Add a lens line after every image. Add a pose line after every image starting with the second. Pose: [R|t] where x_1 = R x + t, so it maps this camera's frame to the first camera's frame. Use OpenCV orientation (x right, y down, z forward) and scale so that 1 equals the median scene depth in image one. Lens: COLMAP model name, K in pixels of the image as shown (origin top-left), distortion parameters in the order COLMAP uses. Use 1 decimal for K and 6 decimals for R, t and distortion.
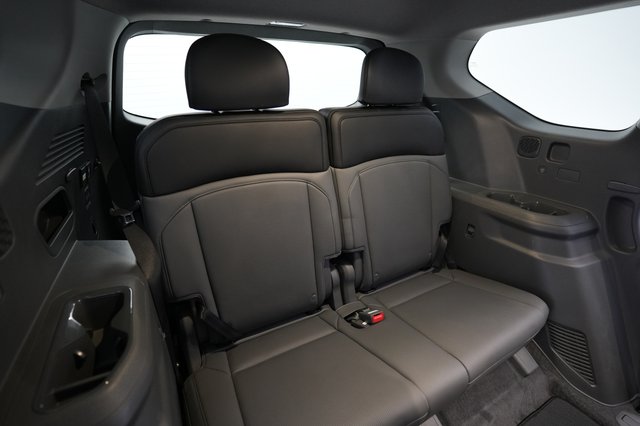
lens RADIAL K [[304.4, 0, 320.0], [0, 304.4, 213.0], [0, 0, 1]] dist [0.000509, 0.000081]
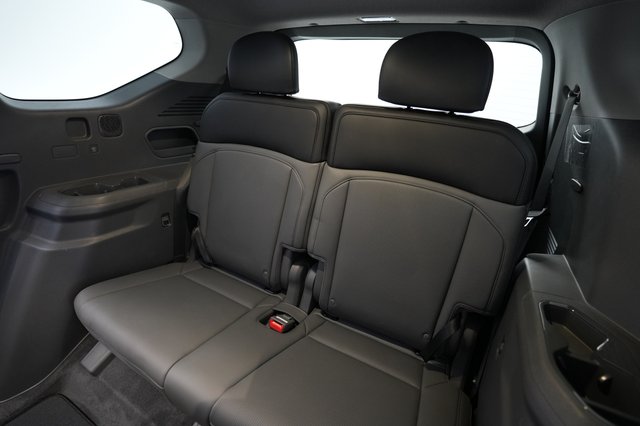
lens RADIAL K [[314.4, 0, 319.8], [0, 314.4, 190.9], [0, 0, 1]] dist [-0.001000, 0.000016]
pose [[0.554996, 0.324646, -0.765888, 0.789180], [-0.385727, 0.916171, 0.108833, -0.166560], [0.737017, 0.235022, 0.633696, 0.381940]]
